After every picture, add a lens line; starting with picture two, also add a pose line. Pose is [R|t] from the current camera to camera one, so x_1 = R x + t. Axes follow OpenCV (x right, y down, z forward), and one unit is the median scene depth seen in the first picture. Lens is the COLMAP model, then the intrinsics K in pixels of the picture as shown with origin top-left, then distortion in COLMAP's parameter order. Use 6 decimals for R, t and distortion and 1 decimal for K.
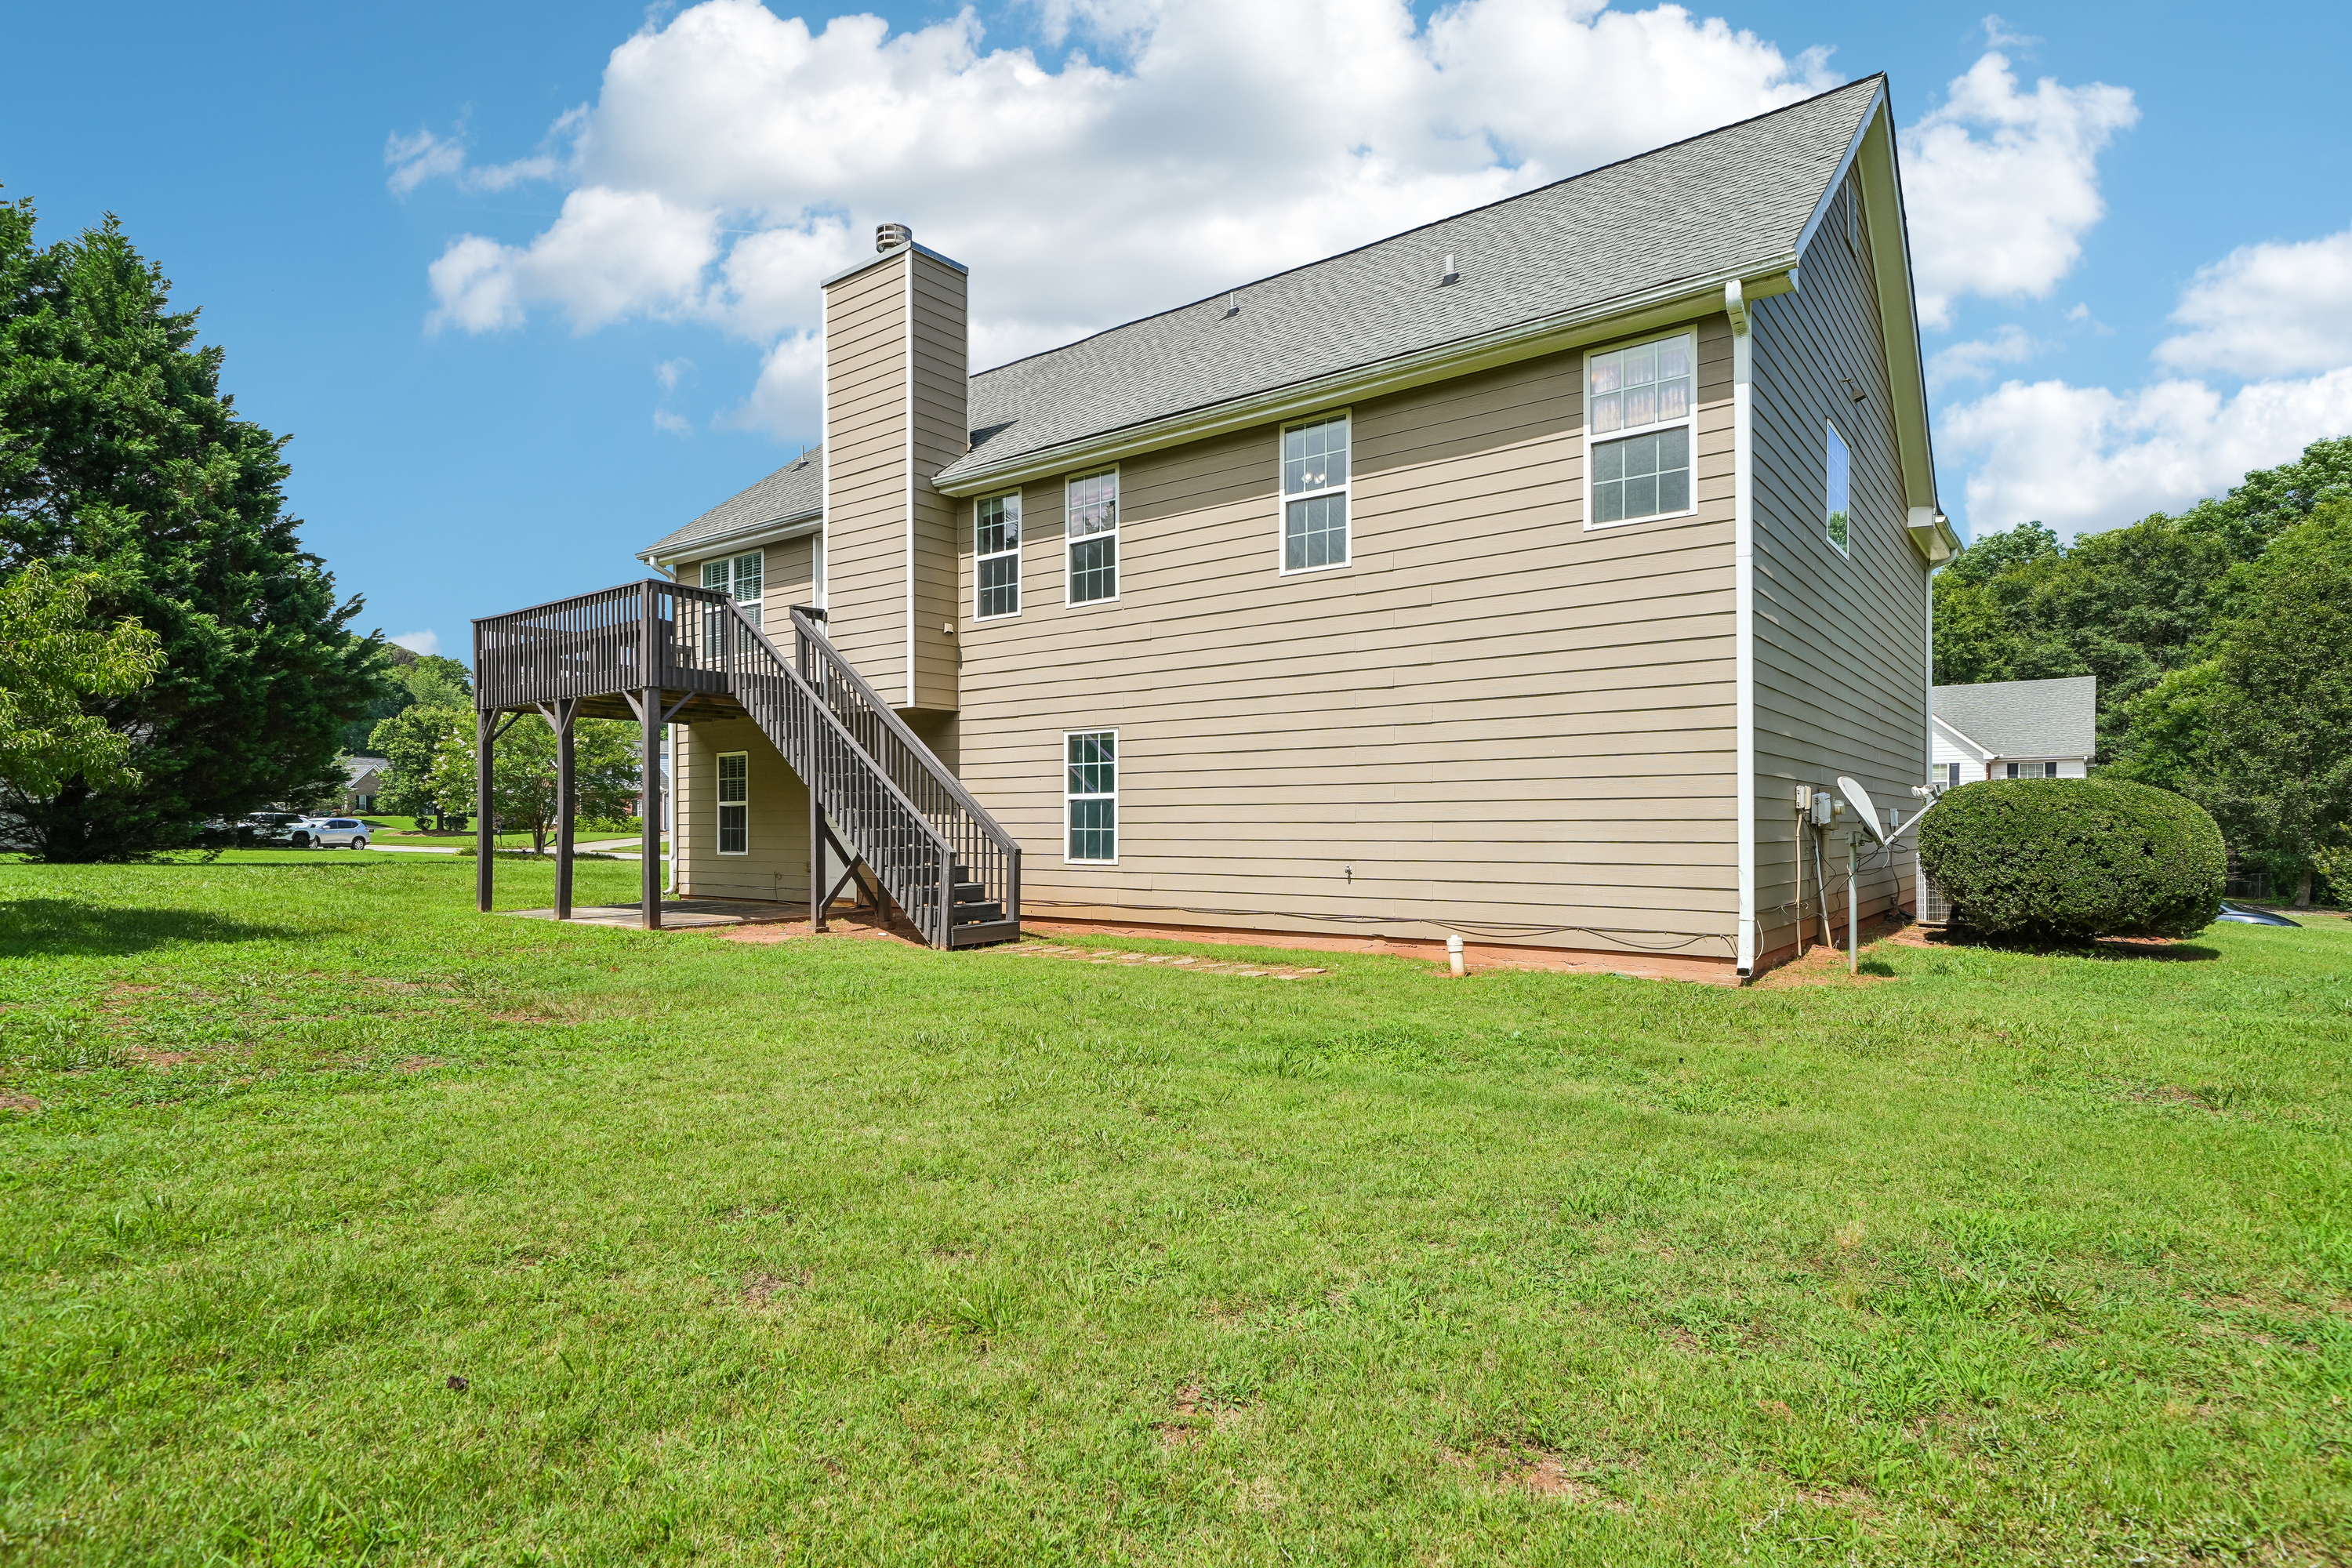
lens RADIAL K [[1214.1, 0, 1176.4], [0, 1214.1, 797.5], [0, 0, 1]] dist [0.006795, 0.000174]
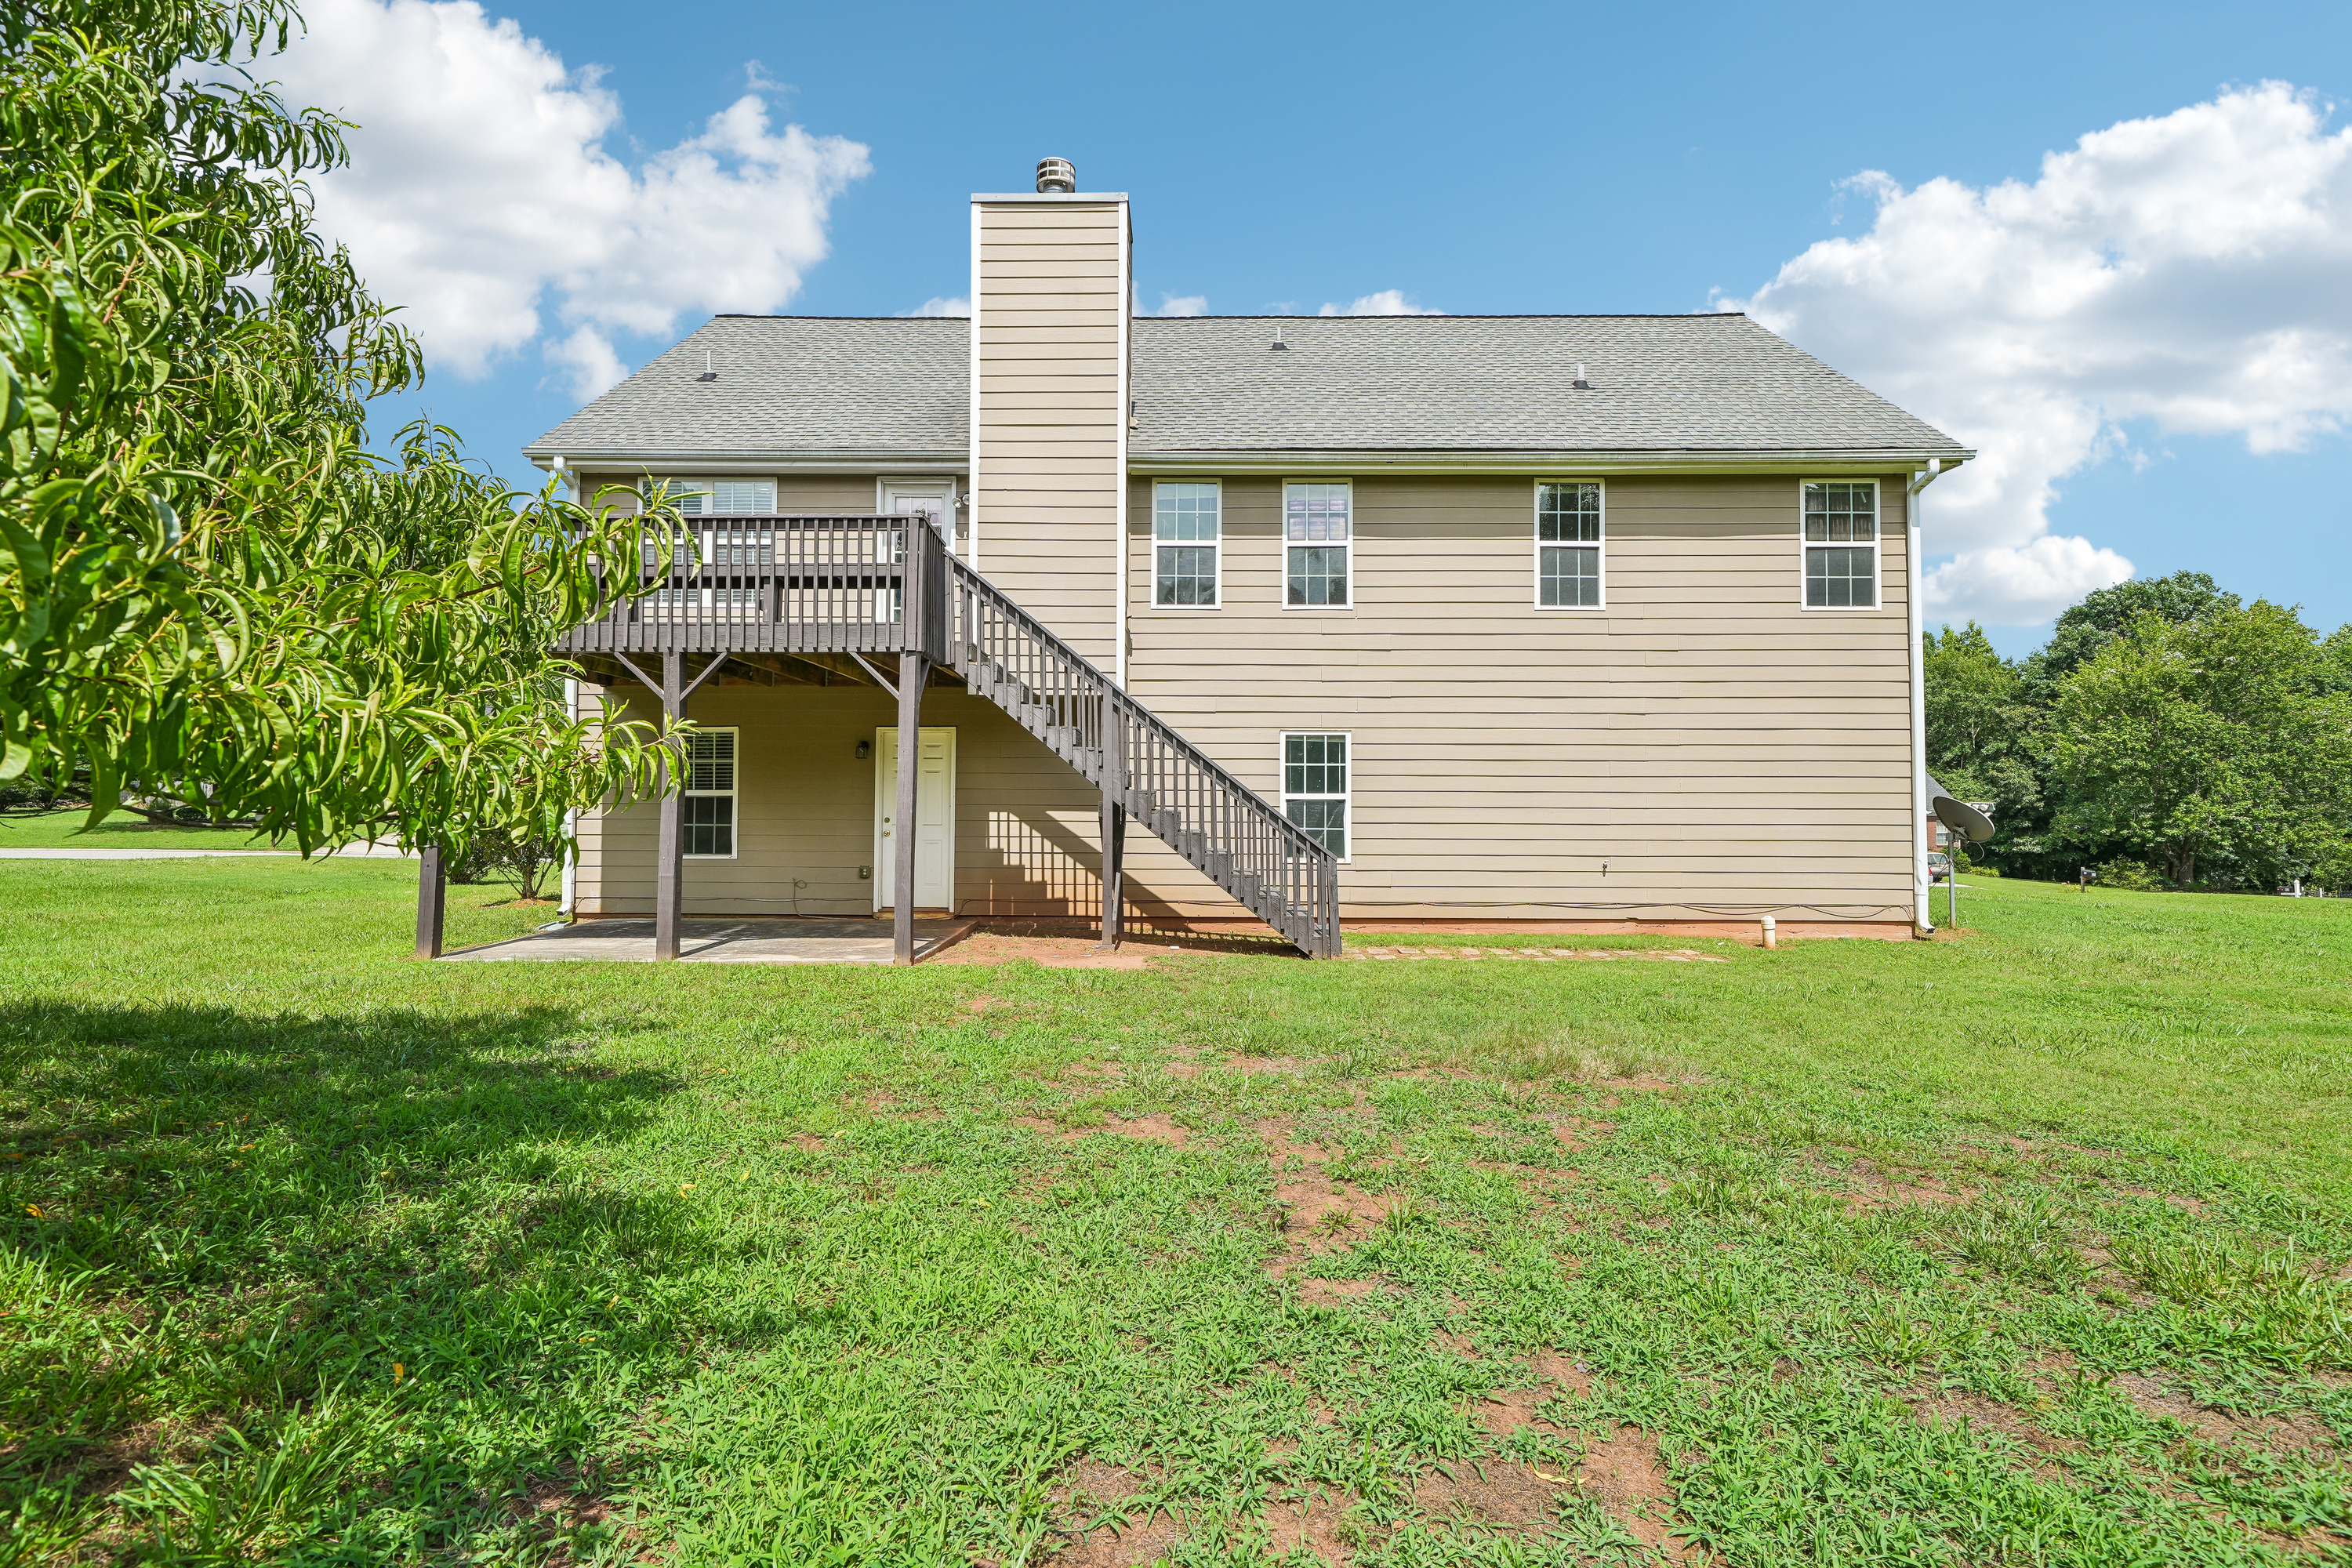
lens RADIAL K [[902.5, 0, 1176.0], [0, 902.5, 790.8], [0, 0, 1]] dist [-0.001959, -0.000043]
pose [[0.805909, 0.029007, 0.591328, -0.611368], [-0.020189, 0.999565, -0.021518, 0.012909], [-0.591695, 0.005403, 0.806144, 0.458694]]
